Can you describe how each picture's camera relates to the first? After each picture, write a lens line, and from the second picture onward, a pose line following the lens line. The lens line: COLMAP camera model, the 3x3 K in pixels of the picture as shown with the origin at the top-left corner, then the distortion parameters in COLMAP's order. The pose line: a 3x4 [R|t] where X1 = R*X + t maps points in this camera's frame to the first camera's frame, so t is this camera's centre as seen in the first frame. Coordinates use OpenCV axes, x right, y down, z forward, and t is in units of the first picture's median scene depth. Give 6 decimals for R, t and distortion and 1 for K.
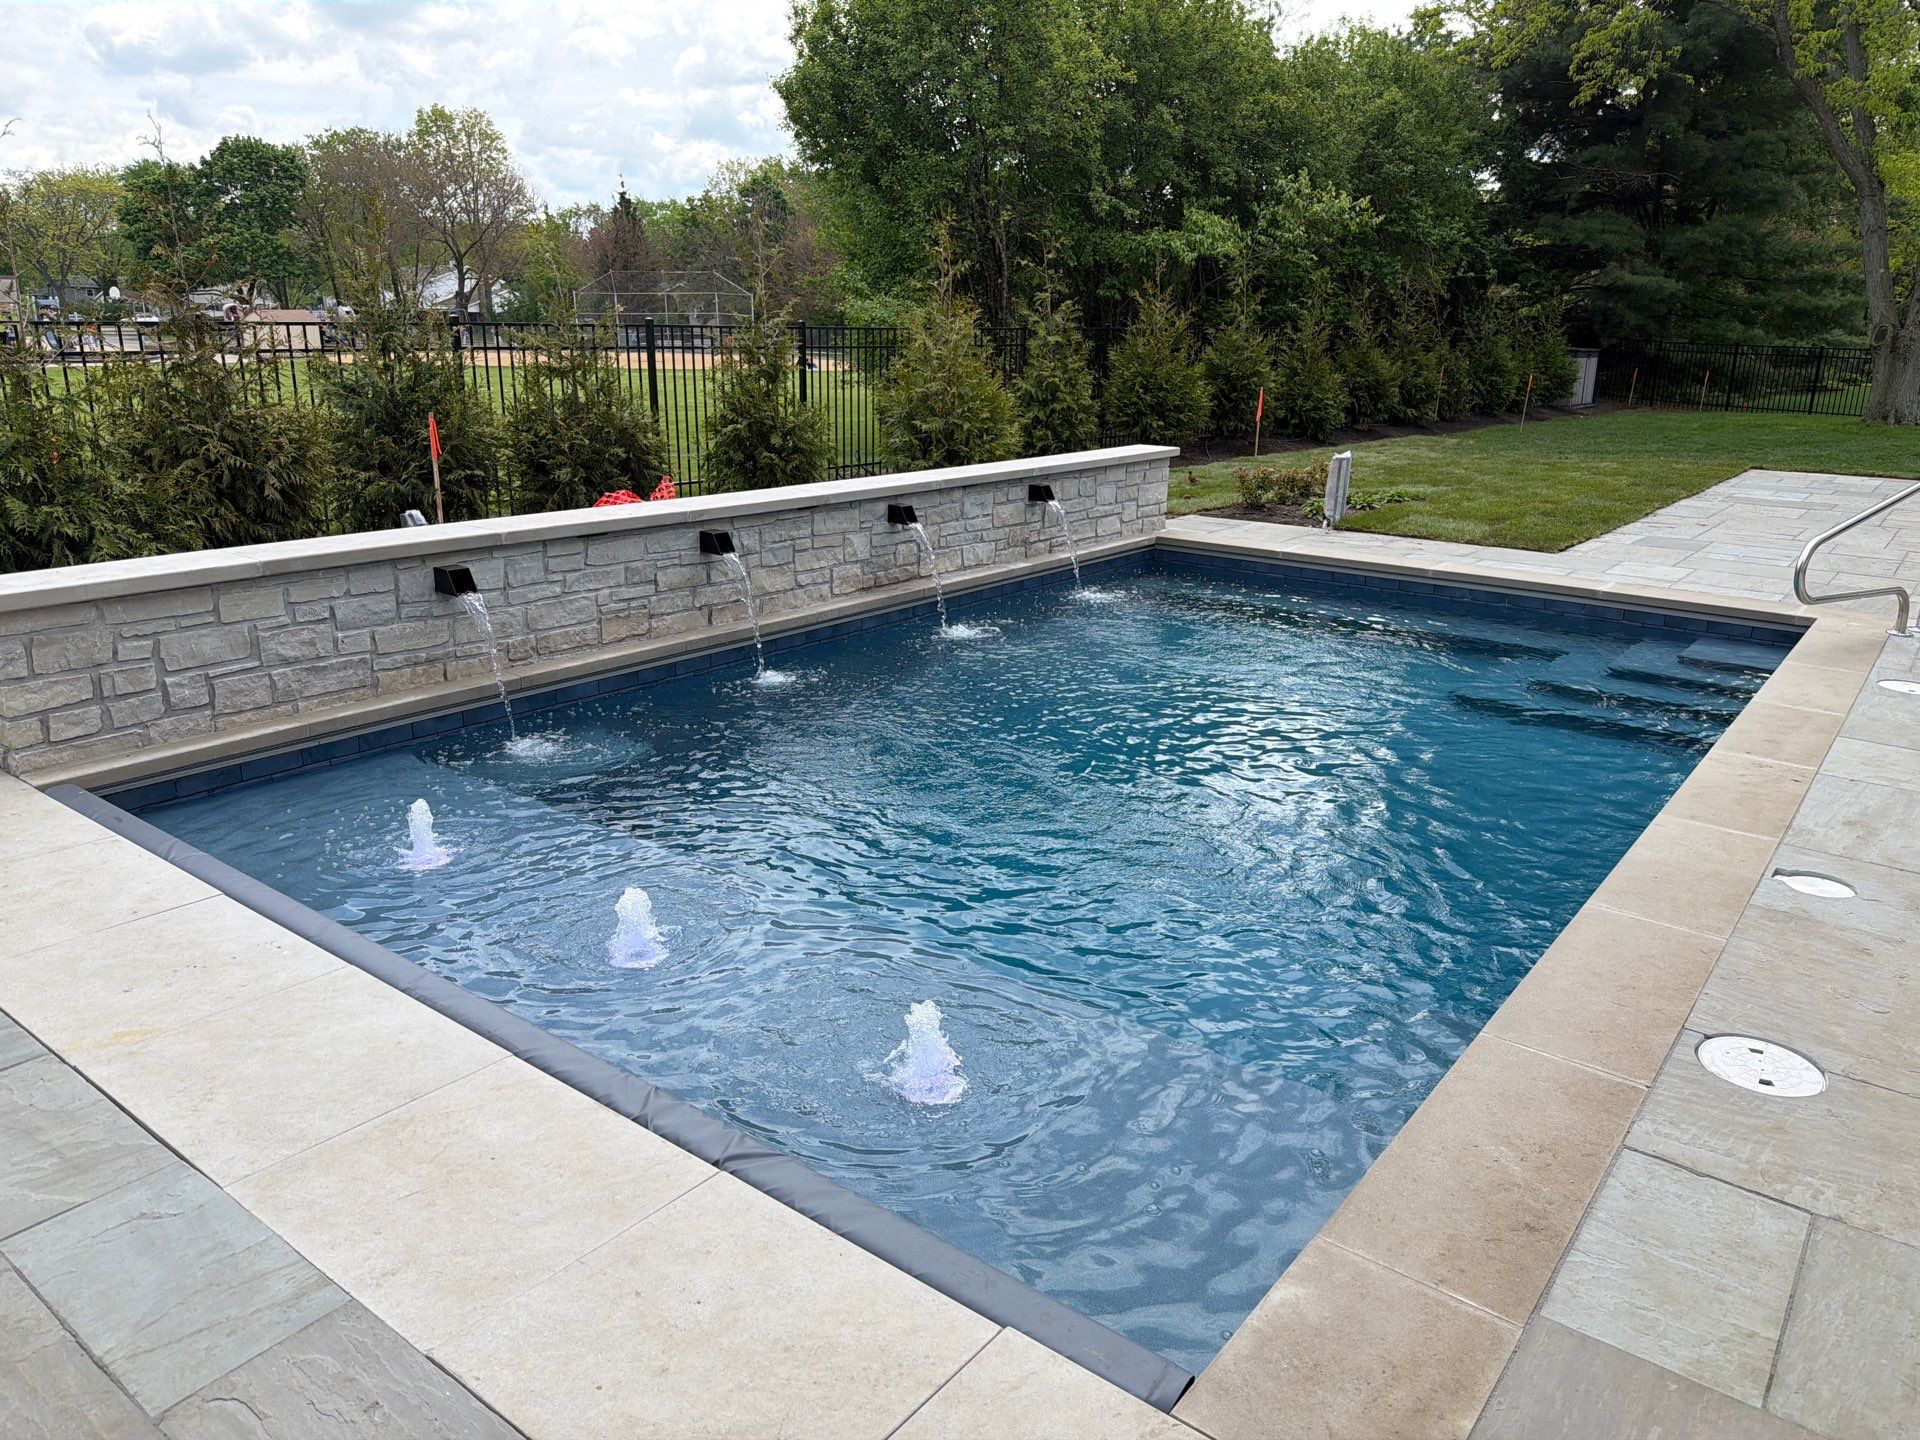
lens RADIAL K [[1339.2, 0, 956.0], [0, 1339.2, 720.2], [0, 0, 1]] dist [0.066637, -0.088697]
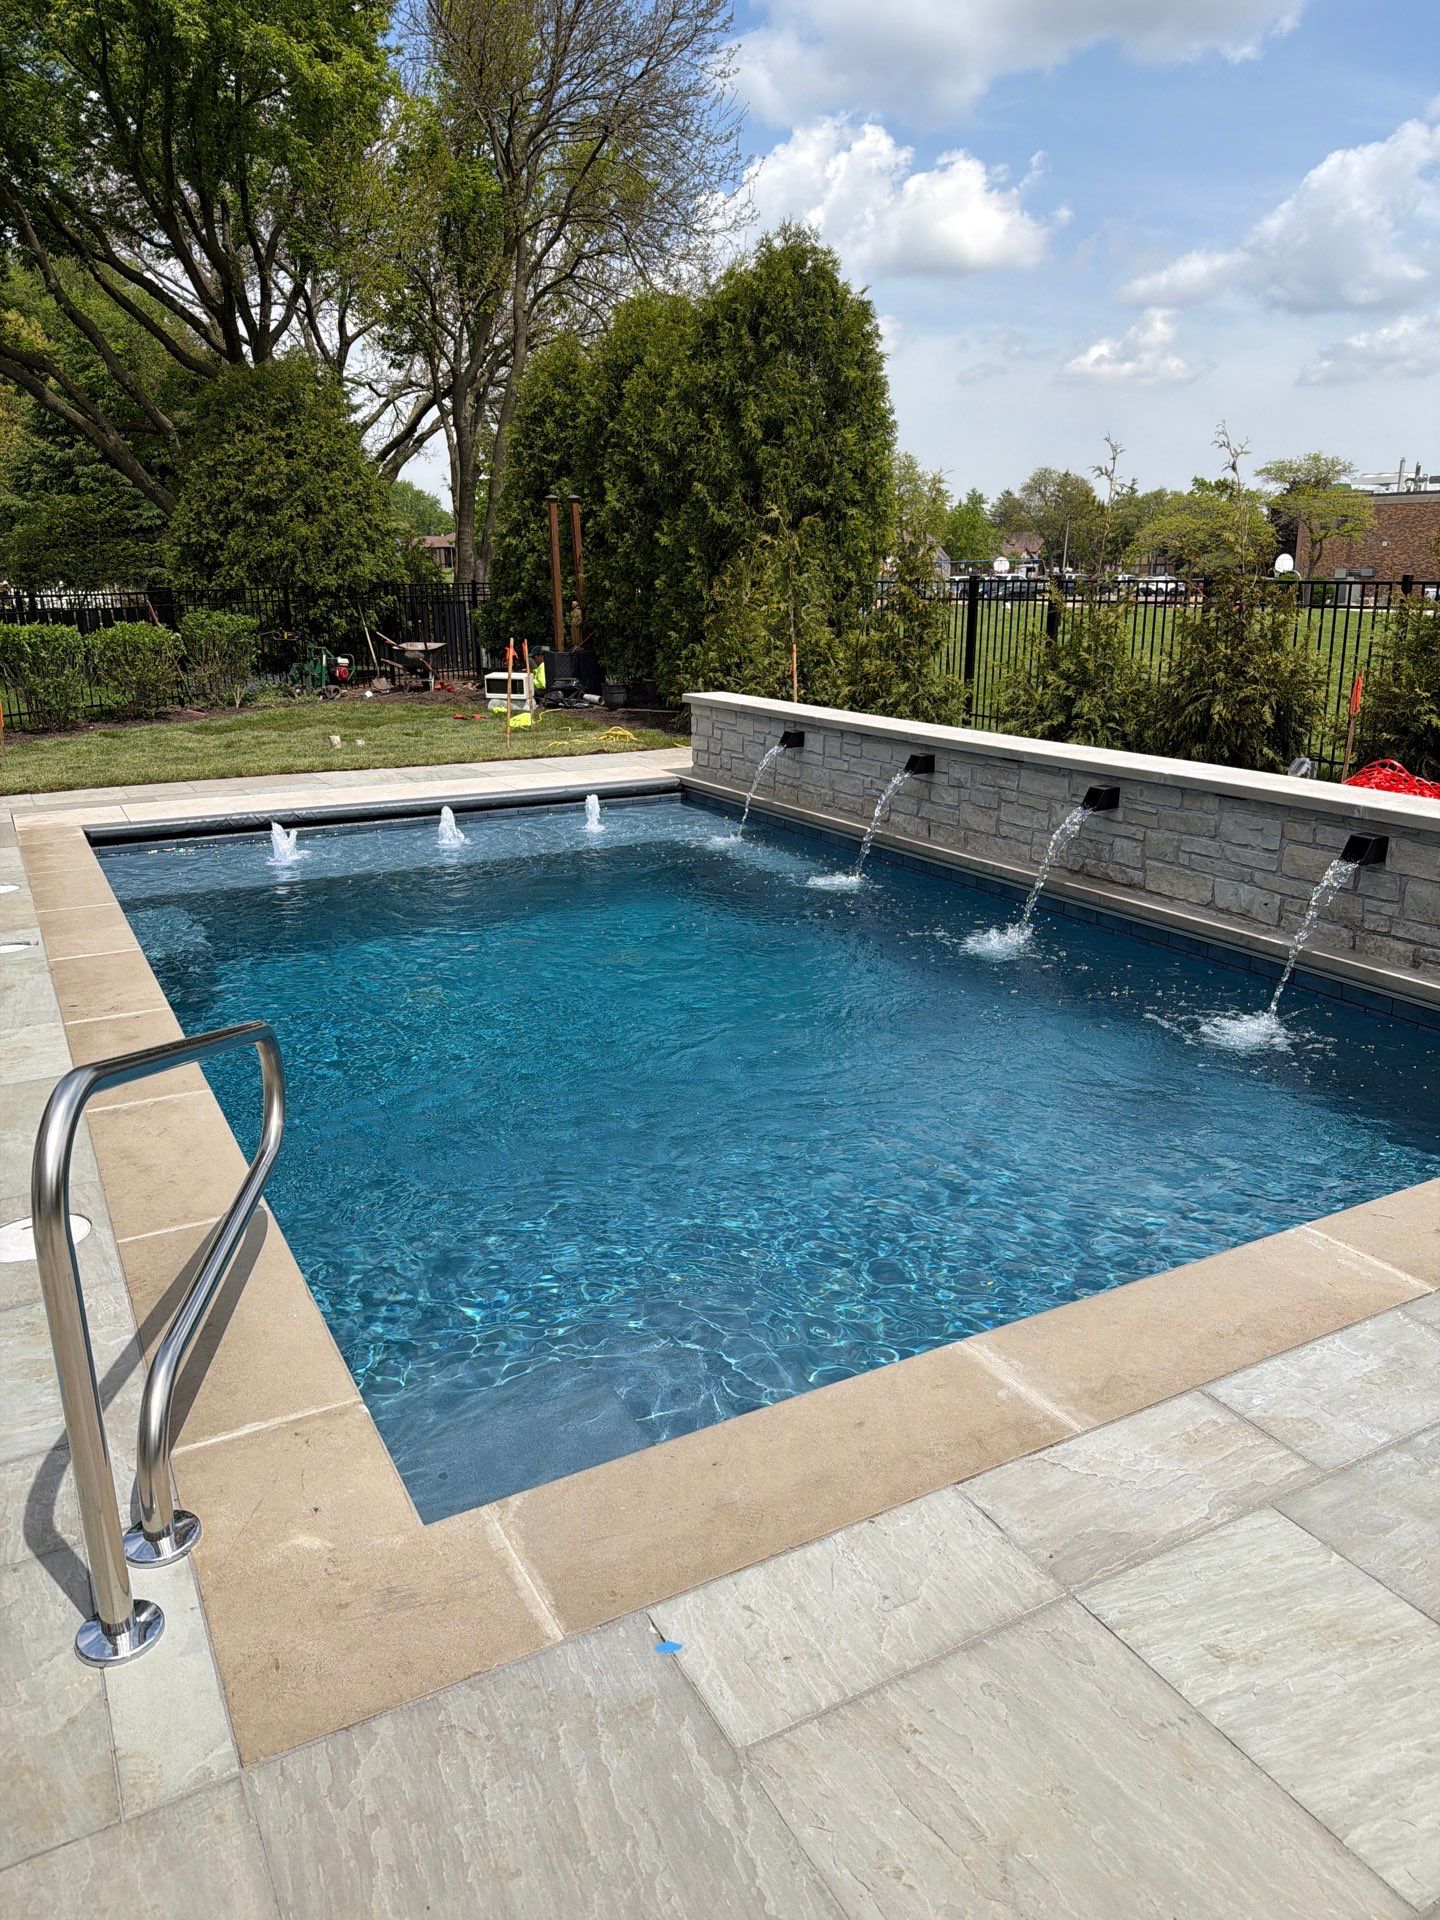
lens RADIAL K [[1348.7, 0, 708.1], [0, 1348.7, 961.9], [0, 0, 1]] dist [0.097590, -0.147202]
pose [[-0.408218, 0.237980, -0.881319, 0.643365], [-0.263667, 0.893540, 0.363408, -0.236172], [0.873978, 0.380724, -0.302011, 0.831699]]
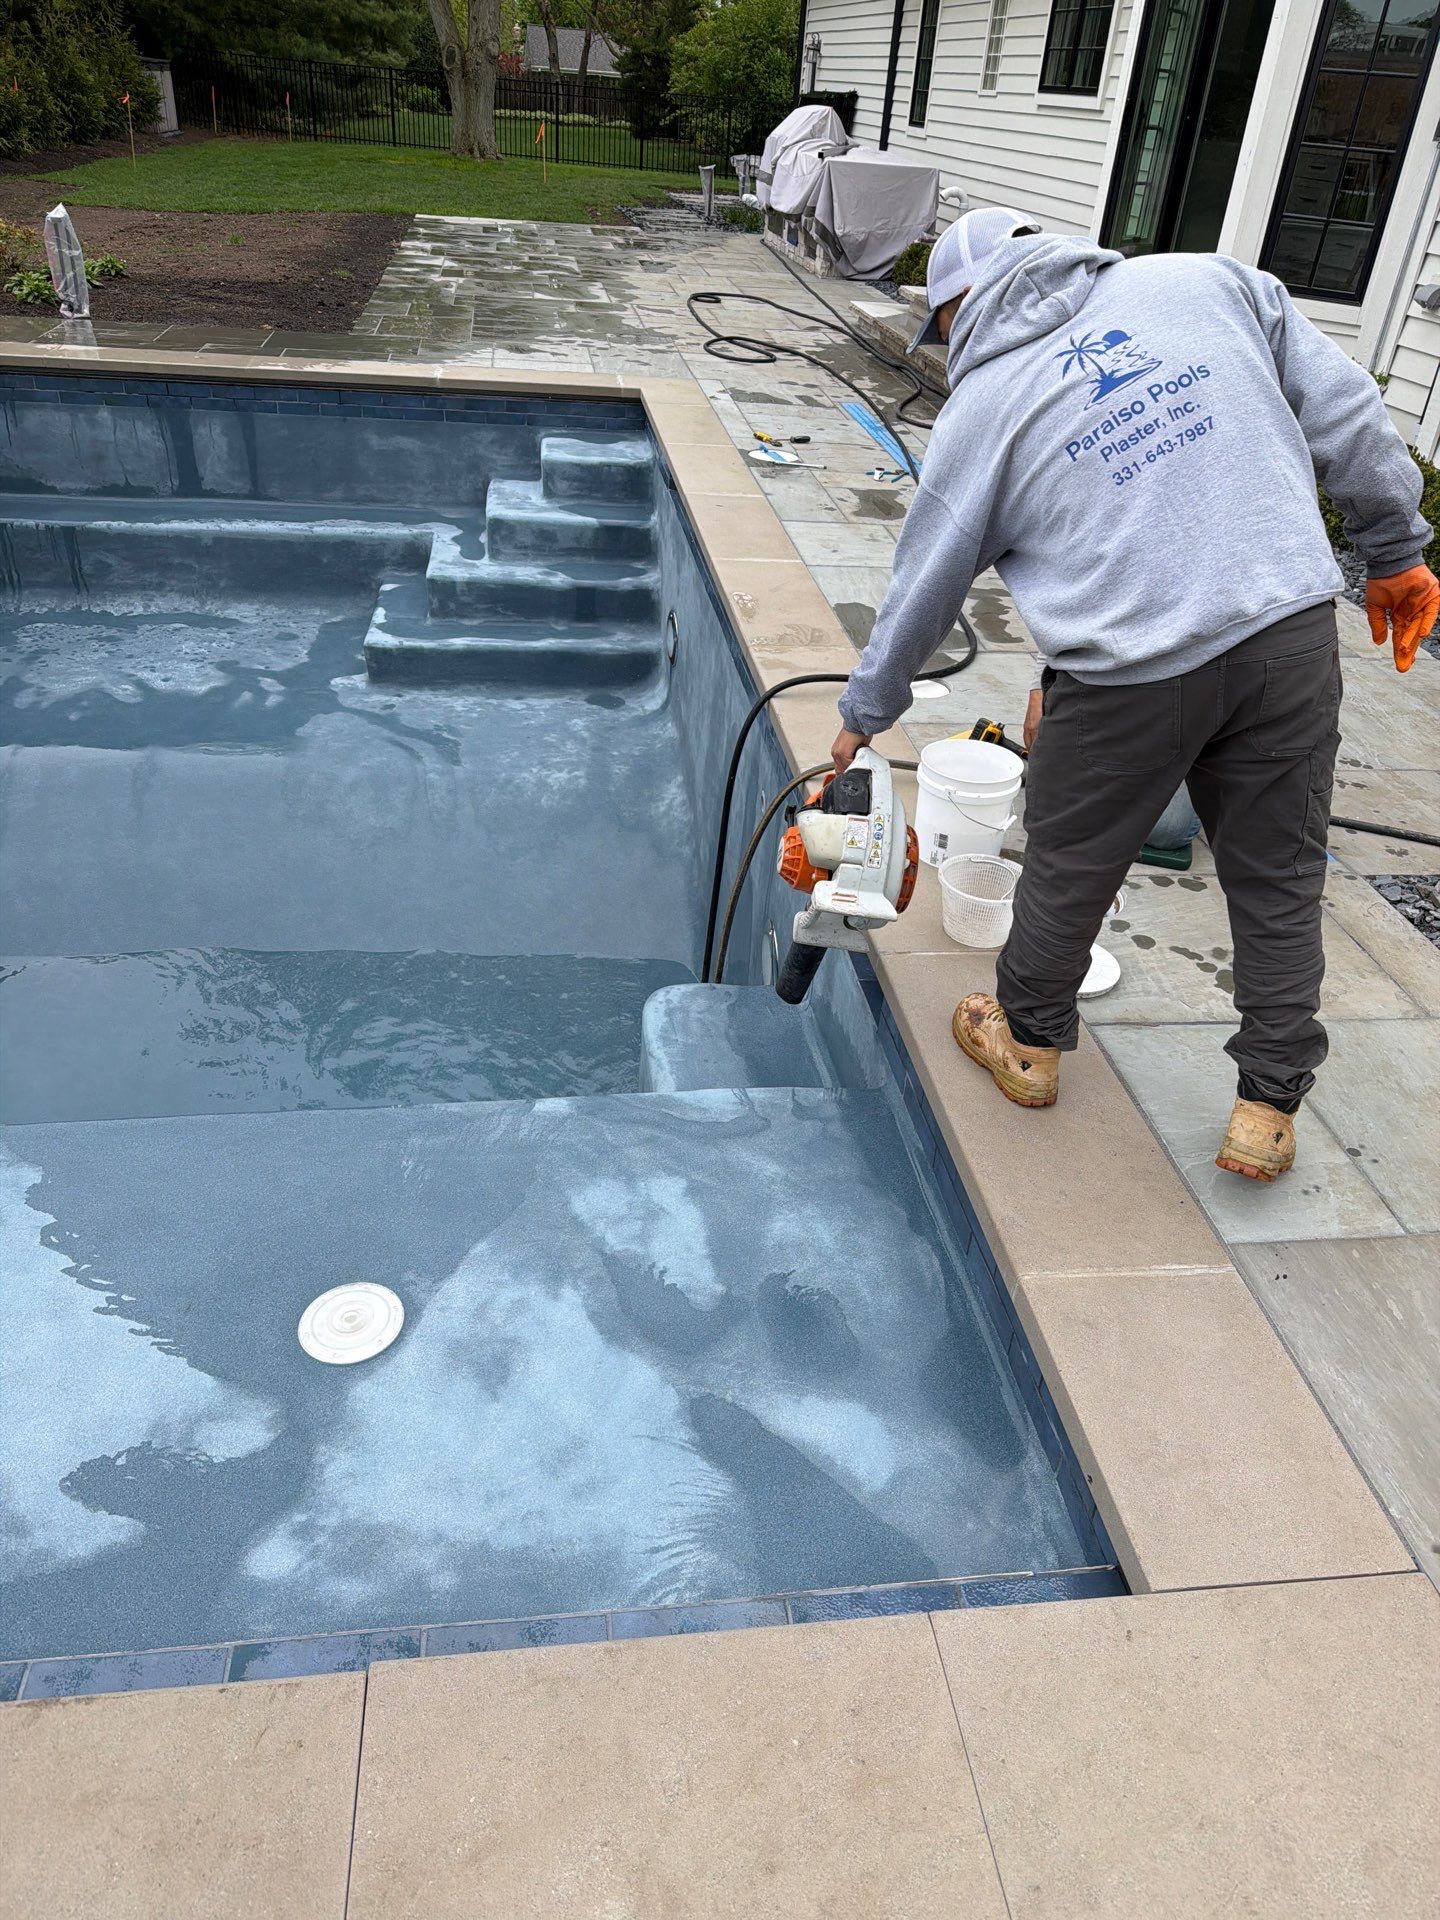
lens RADIAL K [[1389.5, 0, 714.8], [0, 1389.5, 925.6], [0, 0, 1]] dist [0.004543, 0.006766]
pose [[0.704261, -0.344927, 0.620517, -0.082977], [0.151672, 0.926962, 0.343129, -0.038929], [-0.693551, -0.147537, 0.705138, 0.127026]]
